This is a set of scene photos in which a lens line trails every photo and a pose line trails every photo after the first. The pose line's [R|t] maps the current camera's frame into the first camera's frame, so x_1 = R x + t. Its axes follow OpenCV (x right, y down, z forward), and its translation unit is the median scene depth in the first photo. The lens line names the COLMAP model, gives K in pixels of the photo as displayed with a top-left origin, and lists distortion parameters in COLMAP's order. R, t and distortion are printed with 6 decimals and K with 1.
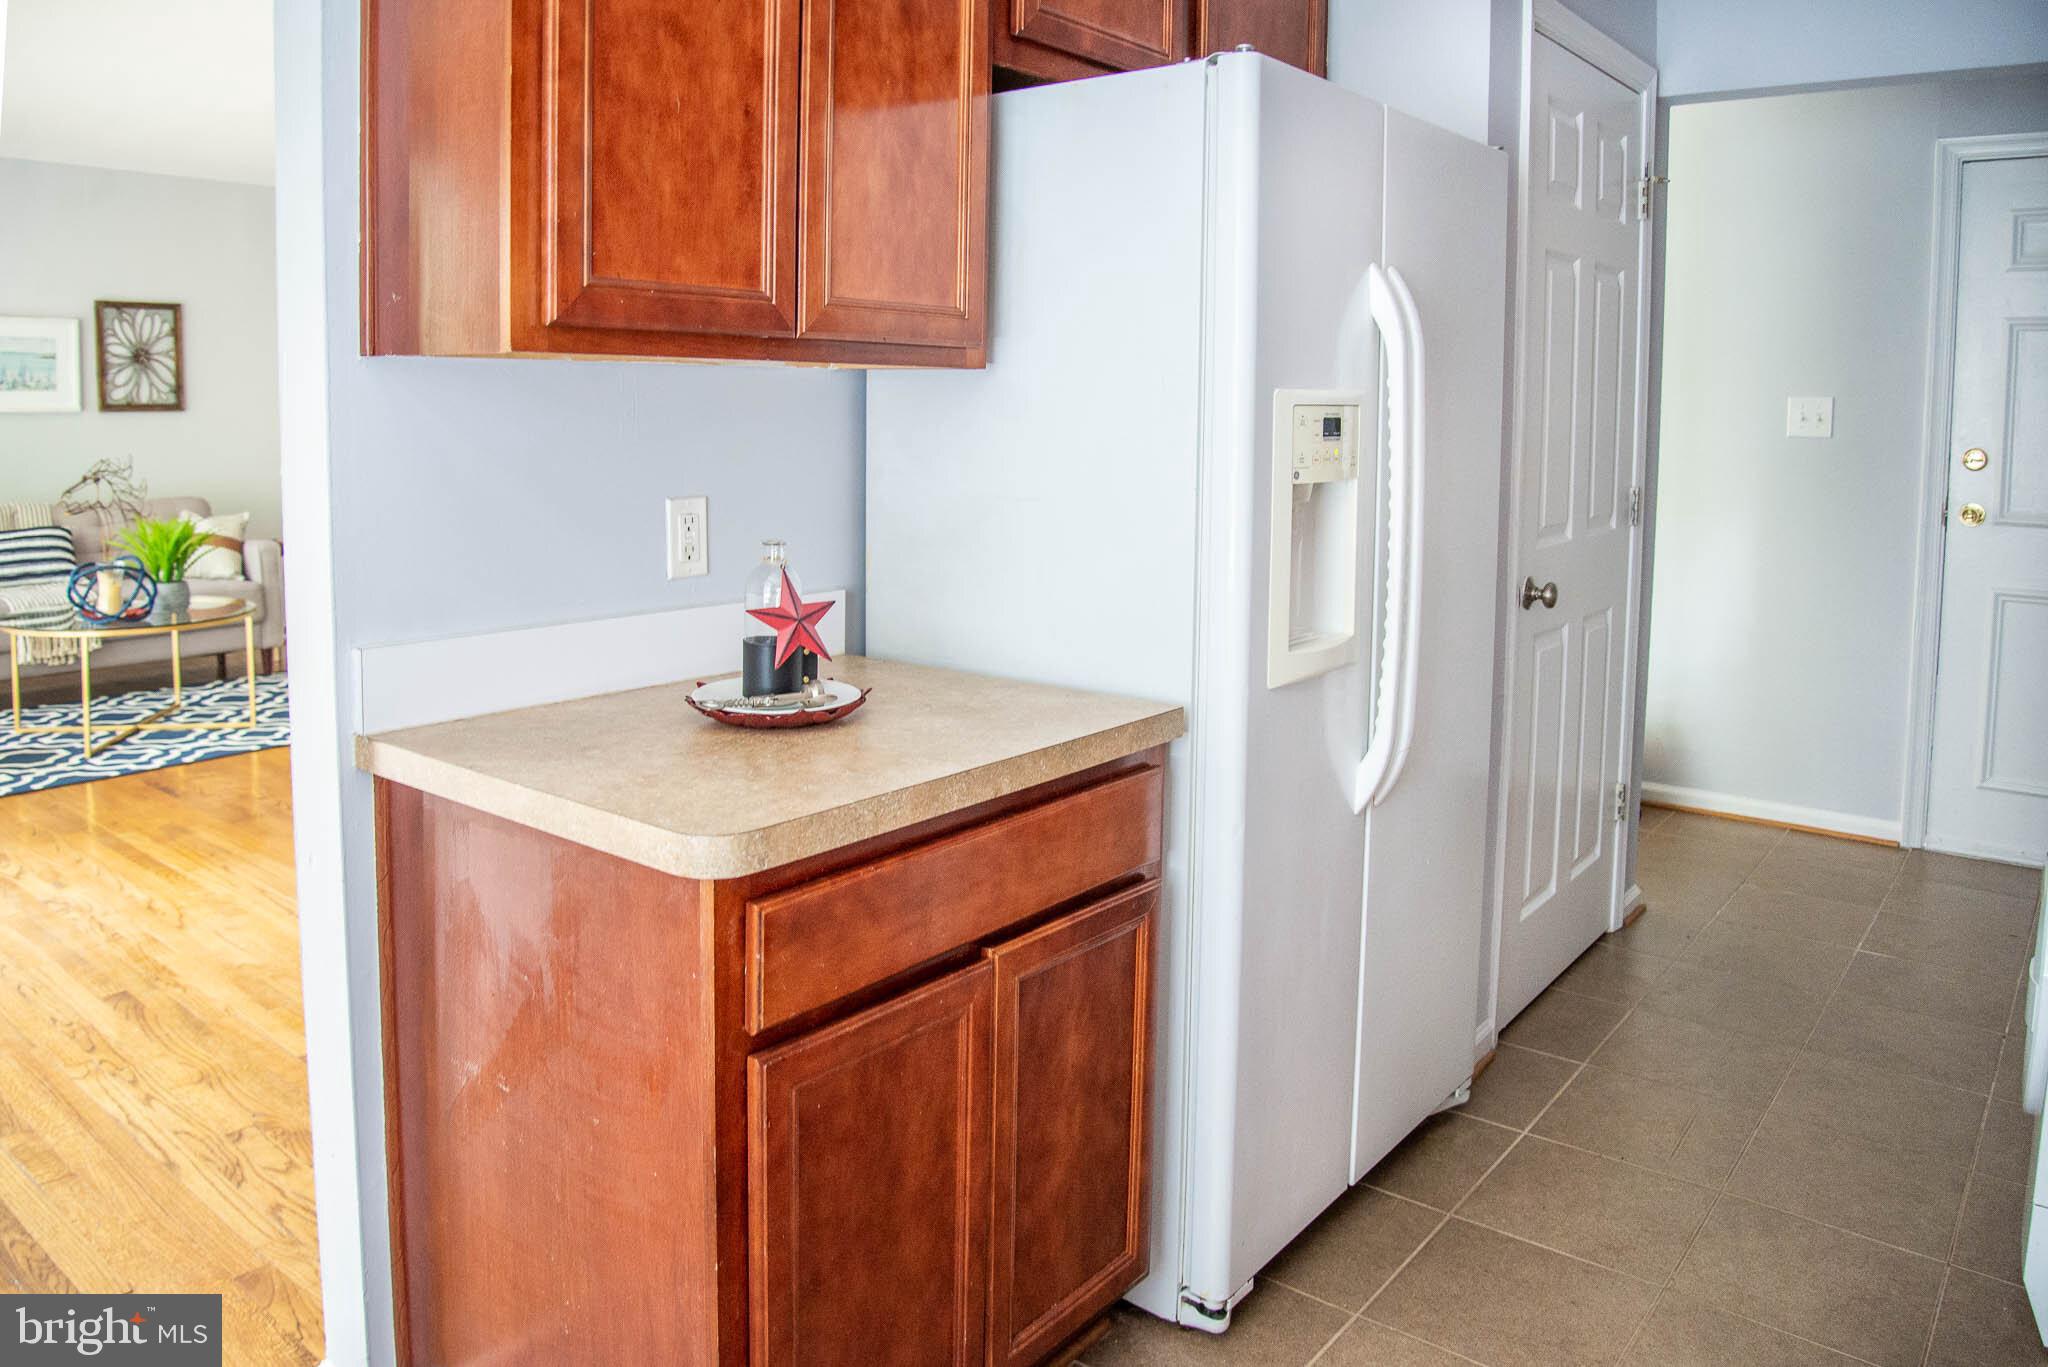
lens RADIAL K [[1450.9, 0, 1024.1], [0, 1450.9, 495.4], [0, 0, 1]] dist [-0.152006, 0.107393]
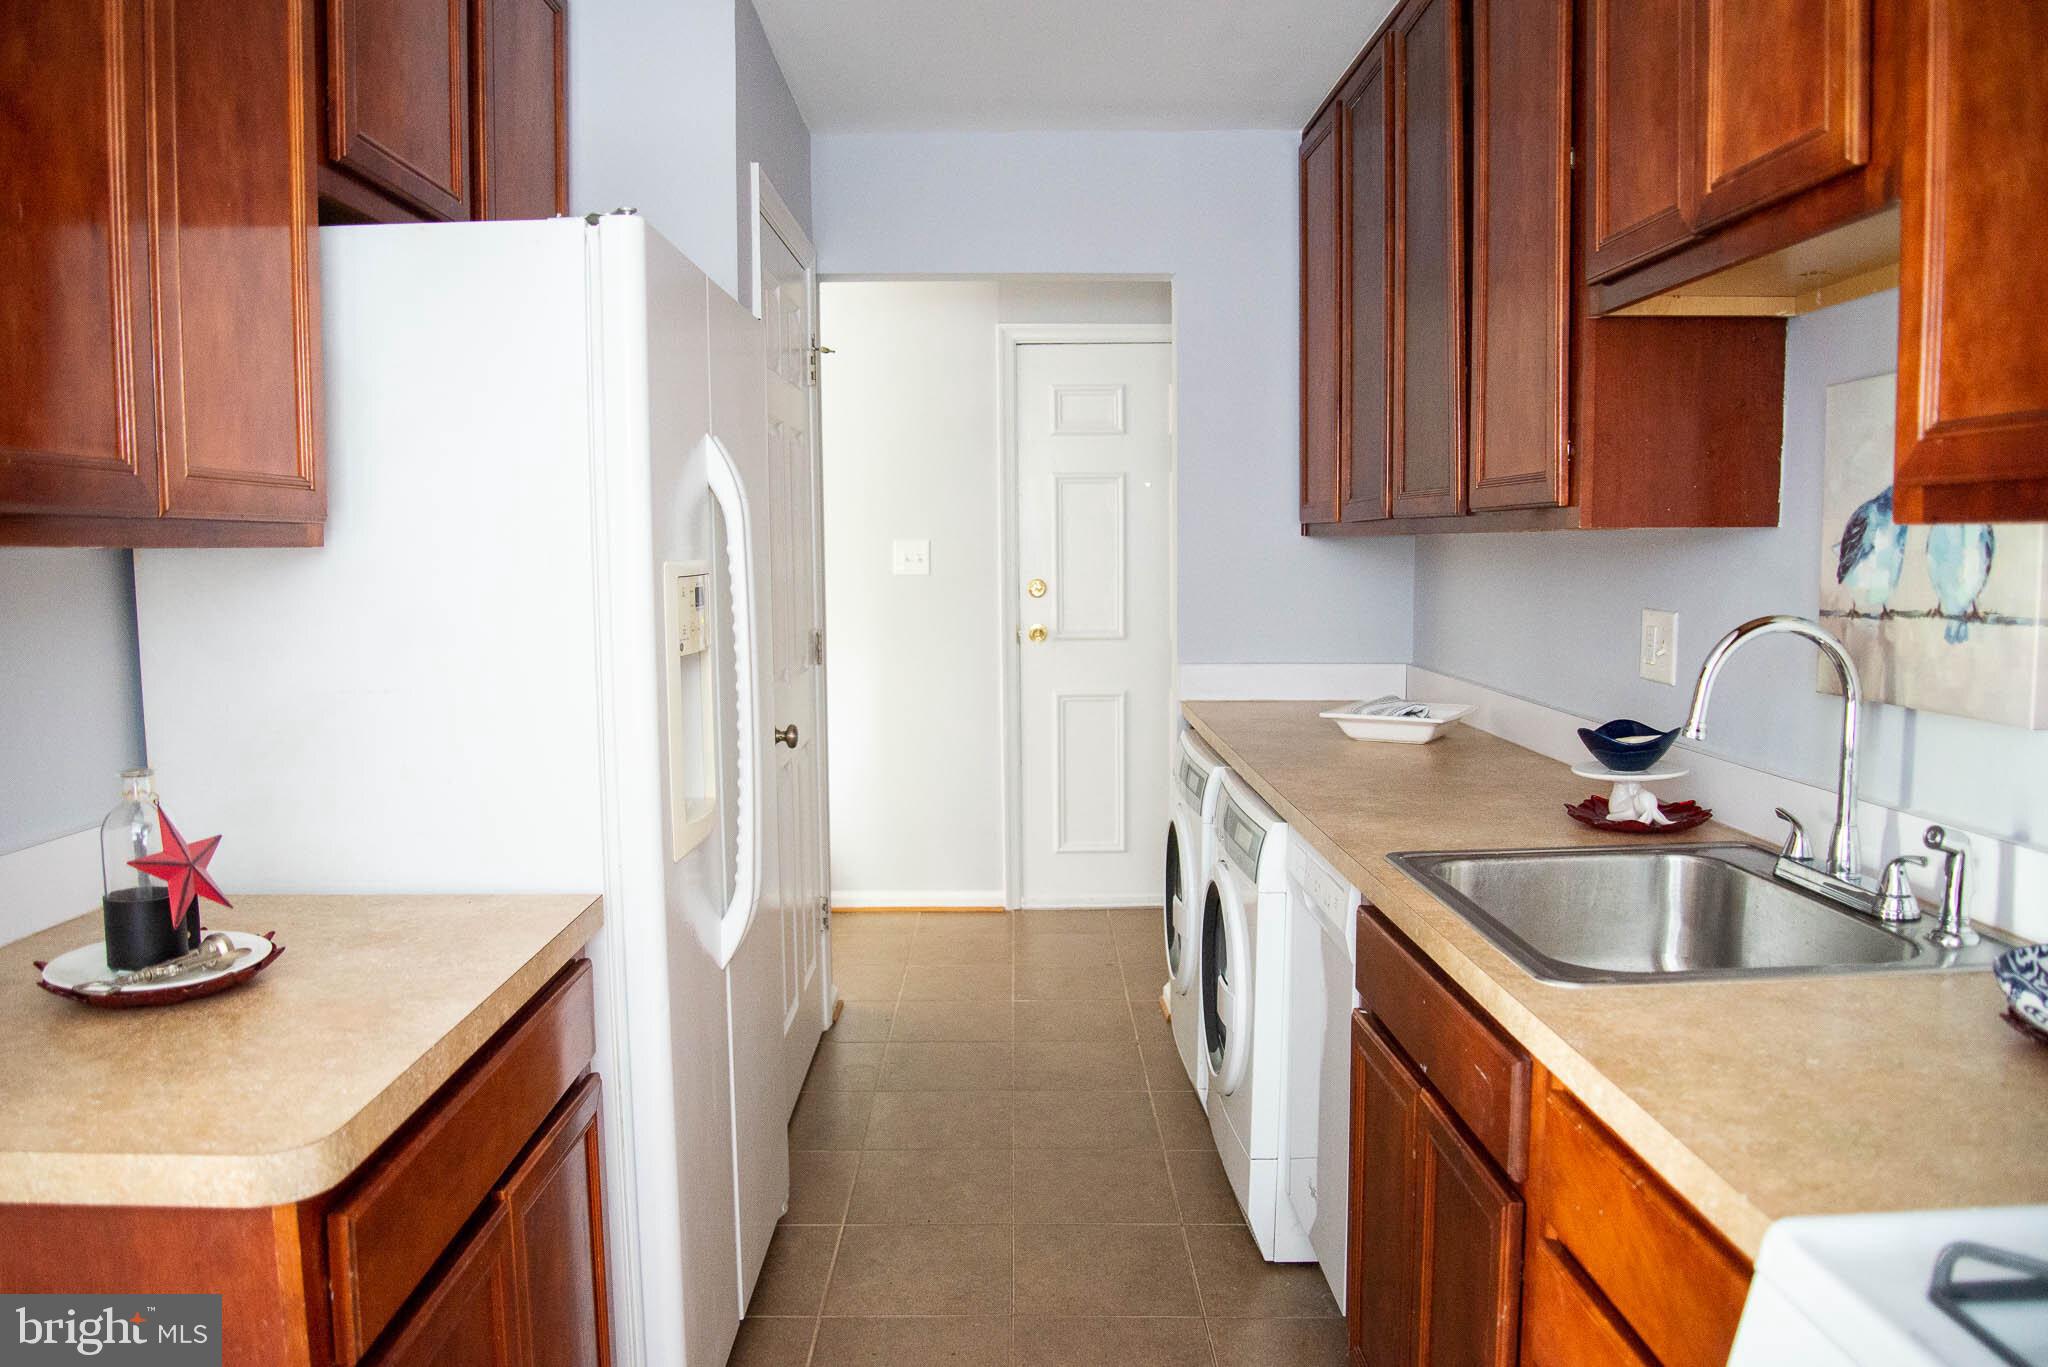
lens RADIAL K [[1400.0, 0, 1024.0], [0, 1400.0, 683.5], [0, 0, 1]] dist [-0.061908, 0.007737]
pose [[0.773060, -0.077252, 0.629612, -0.246900], [0.052359, 0.996941, 0.058034, -0.033021], [-0.632169, -0.011898, 0.774740, 0.092026]]
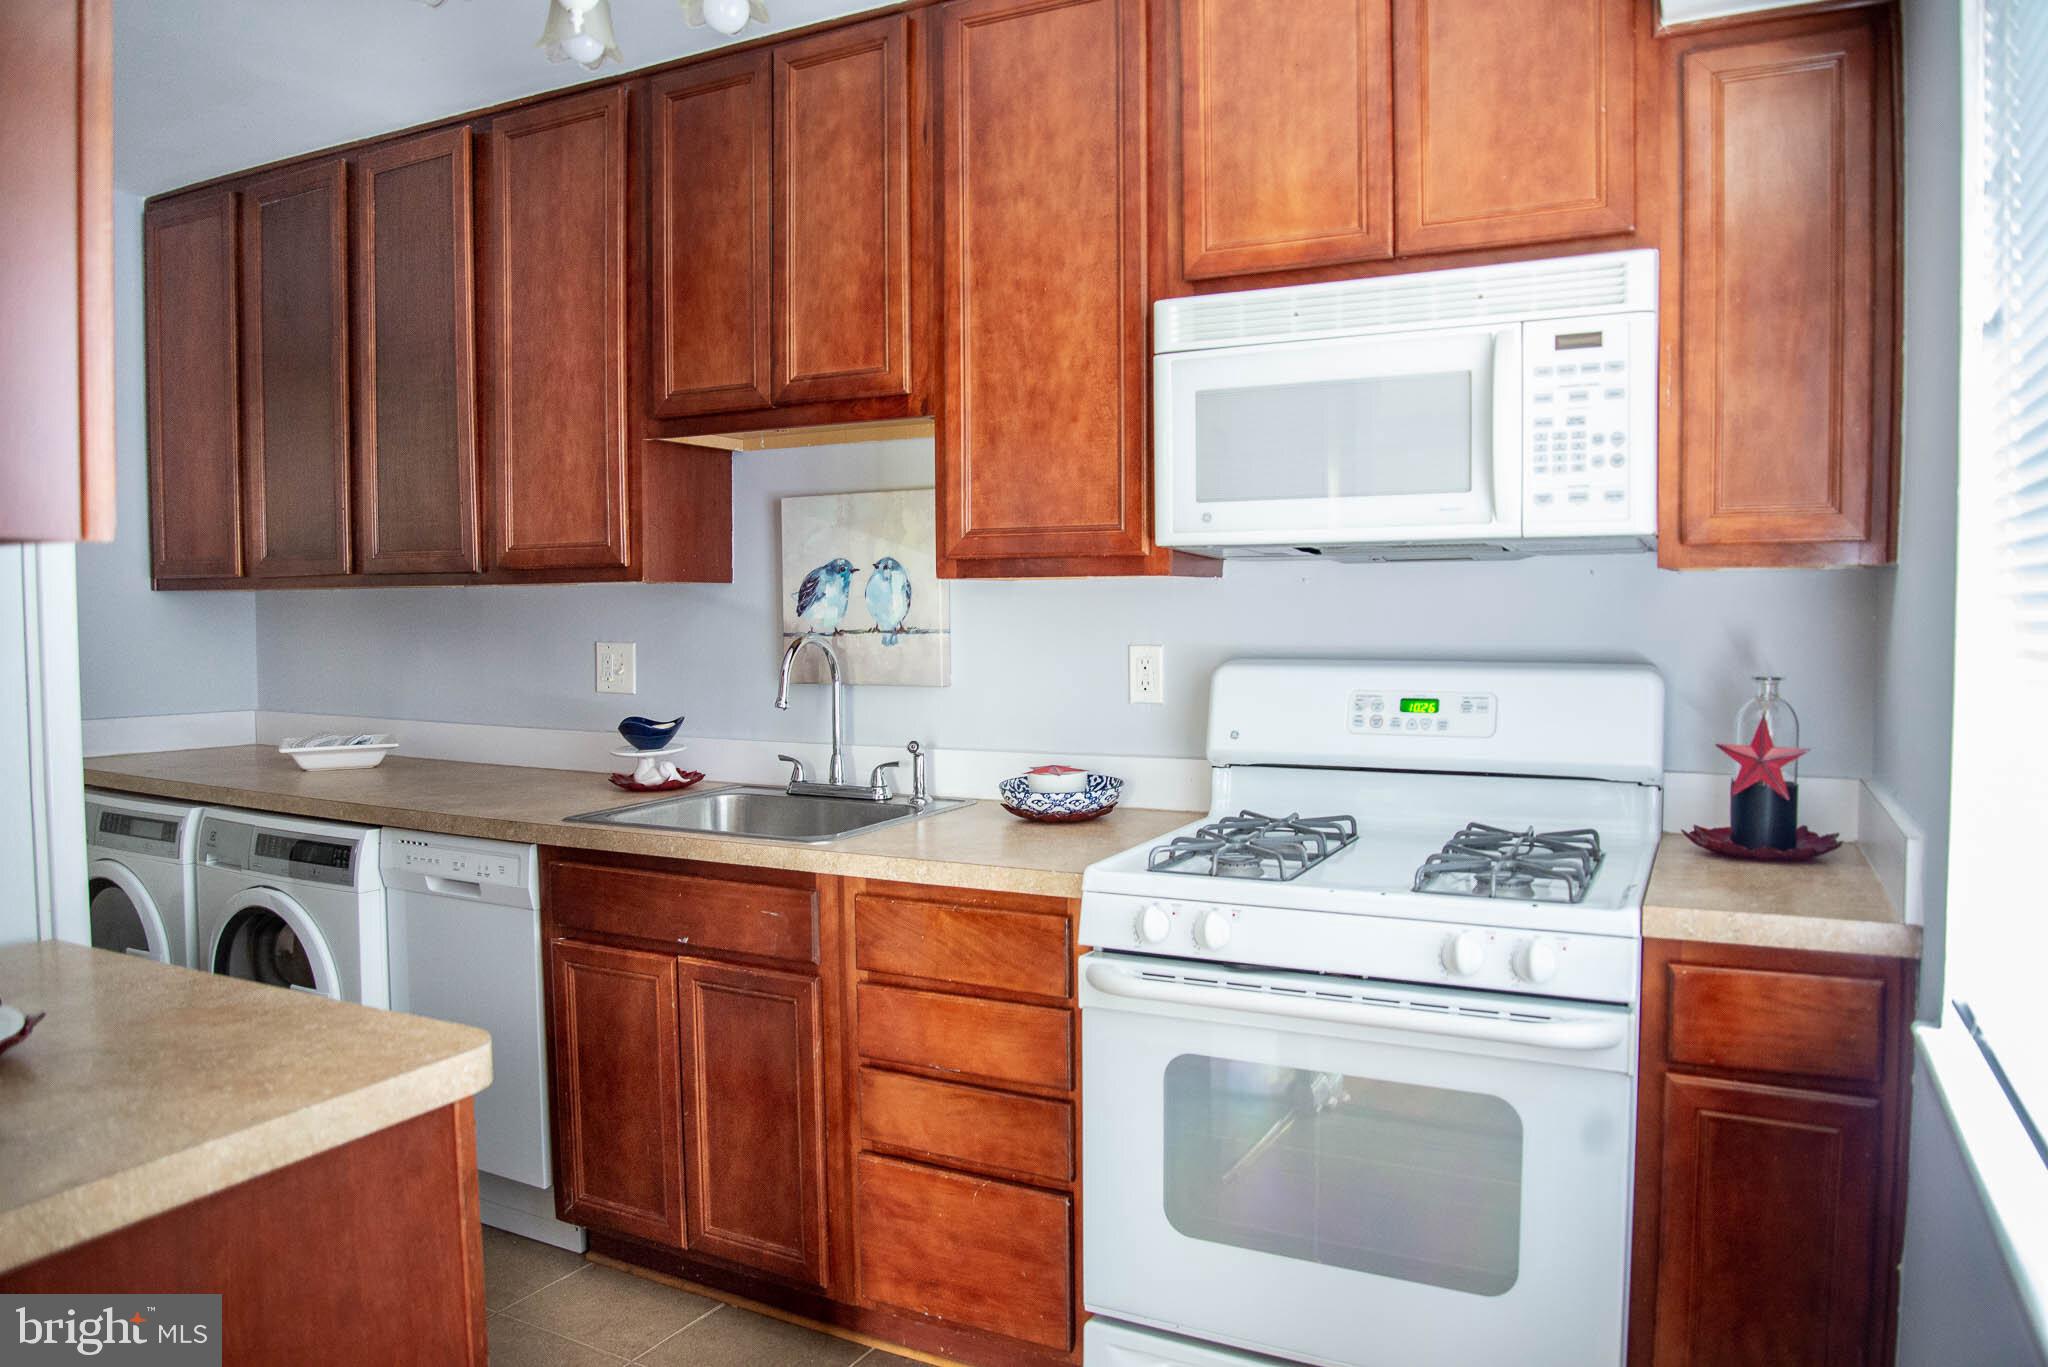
lens RADIAL K [[1356.0, 0, 1024.0], [0, 1356.0, 683.5], [0, 0, 1]] dist [-0.079402, 0.023924]
pose [[-0.199184, -0.061185, 0.978050, -0.791263], [0.055989, 0.995708, 0.073692, -0.040779], [-0.978361, 0.069438, -0.194904, 0.521221]]
